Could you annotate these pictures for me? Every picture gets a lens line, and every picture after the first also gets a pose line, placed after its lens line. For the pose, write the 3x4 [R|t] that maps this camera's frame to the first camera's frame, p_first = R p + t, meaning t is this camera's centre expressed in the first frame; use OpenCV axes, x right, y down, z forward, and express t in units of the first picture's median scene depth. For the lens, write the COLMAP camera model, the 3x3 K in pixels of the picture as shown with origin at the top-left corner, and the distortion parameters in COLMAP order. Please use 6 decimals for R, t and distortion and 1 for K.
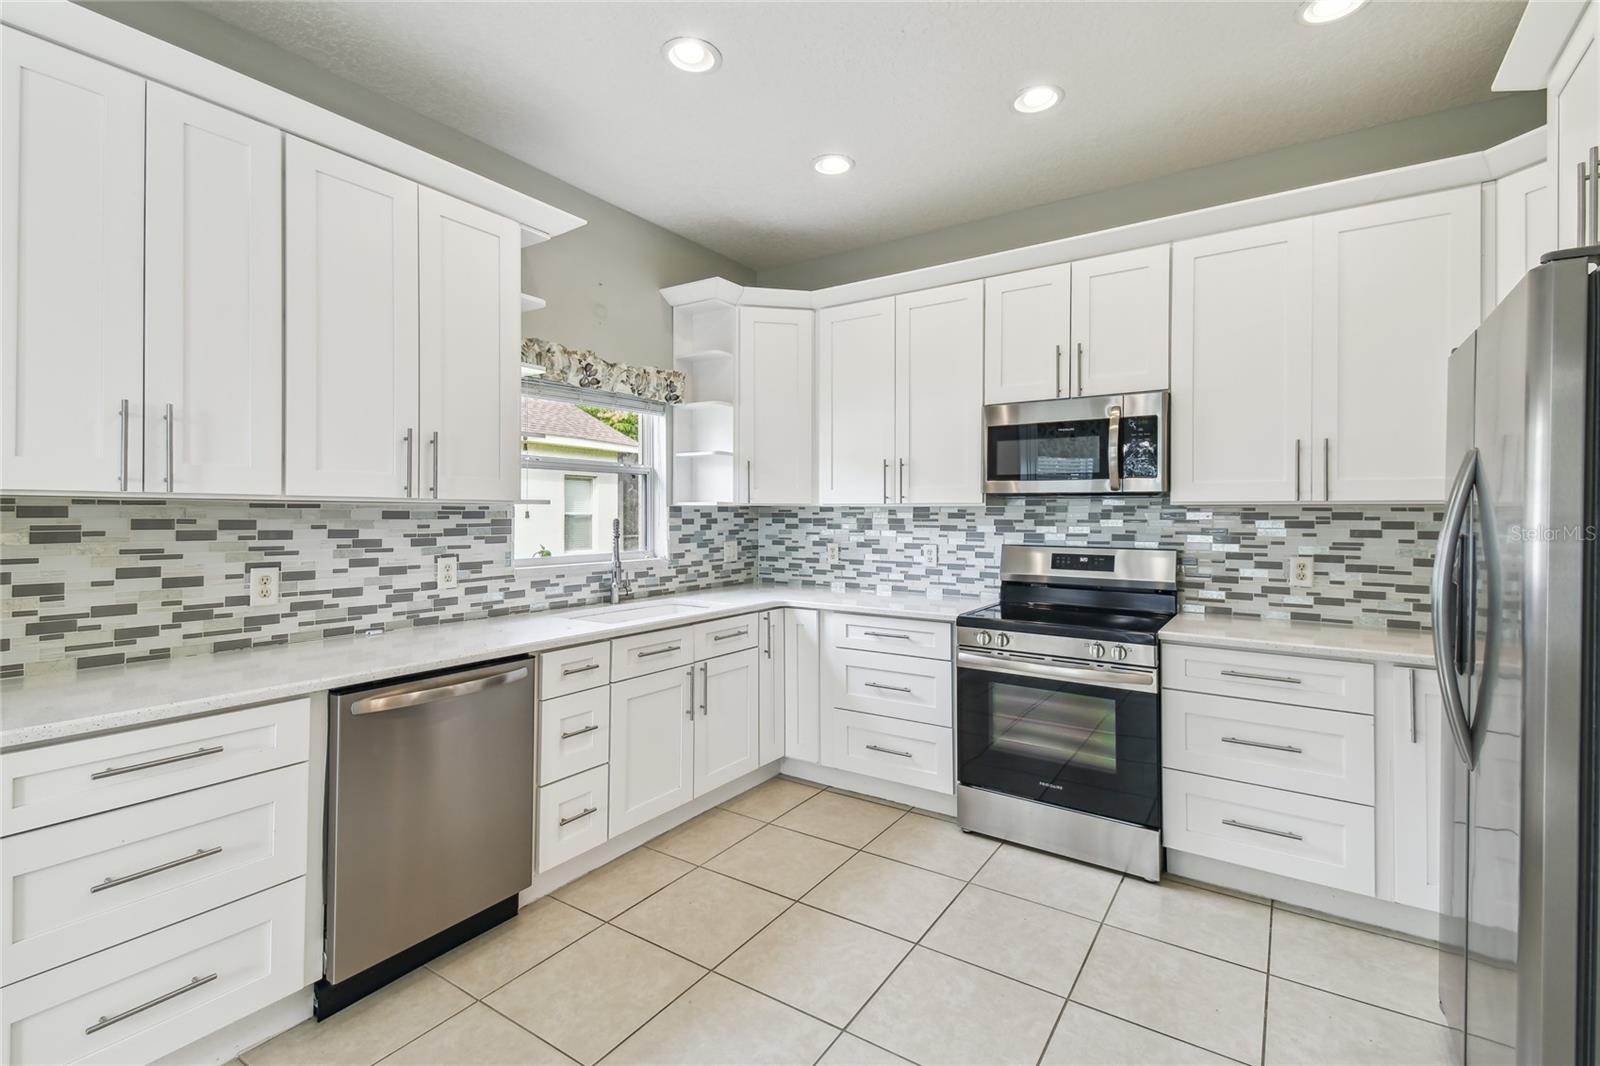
lens RADIAL K [[733.1, 0, 798.3], [0, 733.1, 525.2], [0, 0, 1]] dist [0.039895, -0.001509]
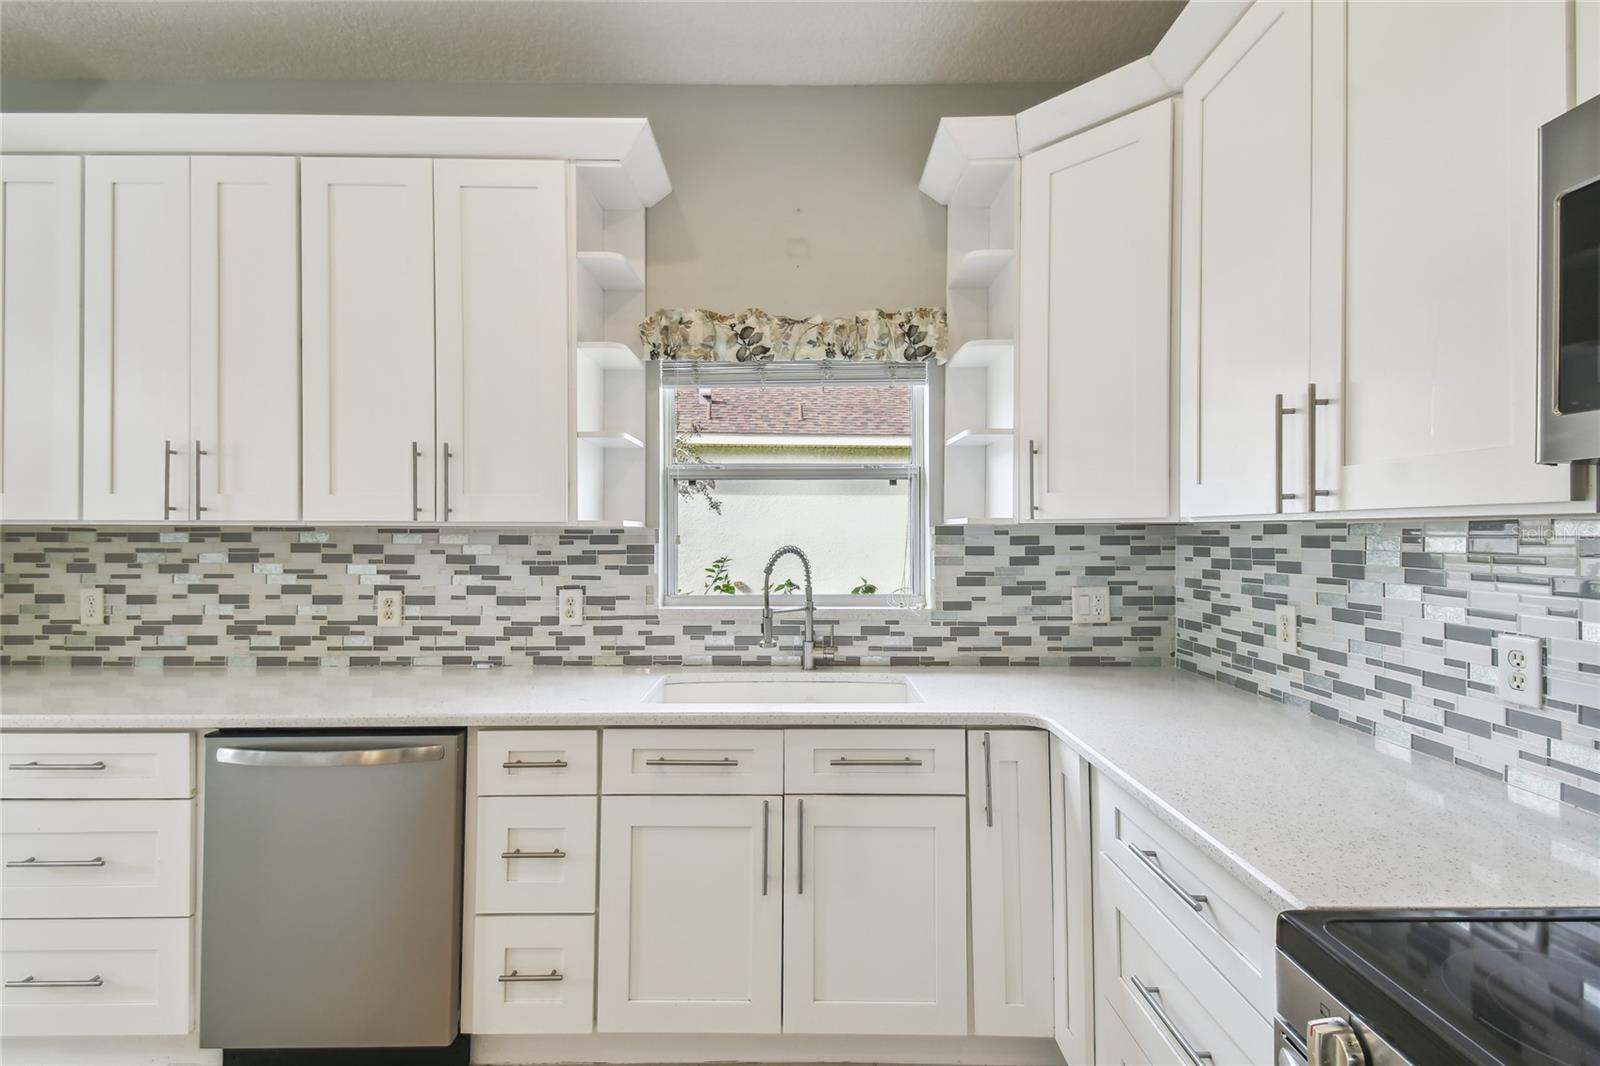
lens RADIAL K [[733.1, 0, 797.3], [0, 733.1, 539.6], [0, 0, 1]] dist [0.039895, -0.001509]
pose [[0.553058, 0.004442, -0.833131, 0.348326], [-0.012149, 0.999922, -0.002734, -0.013737], [0.833054, 0.011634, 0.553069, 0.679931]]
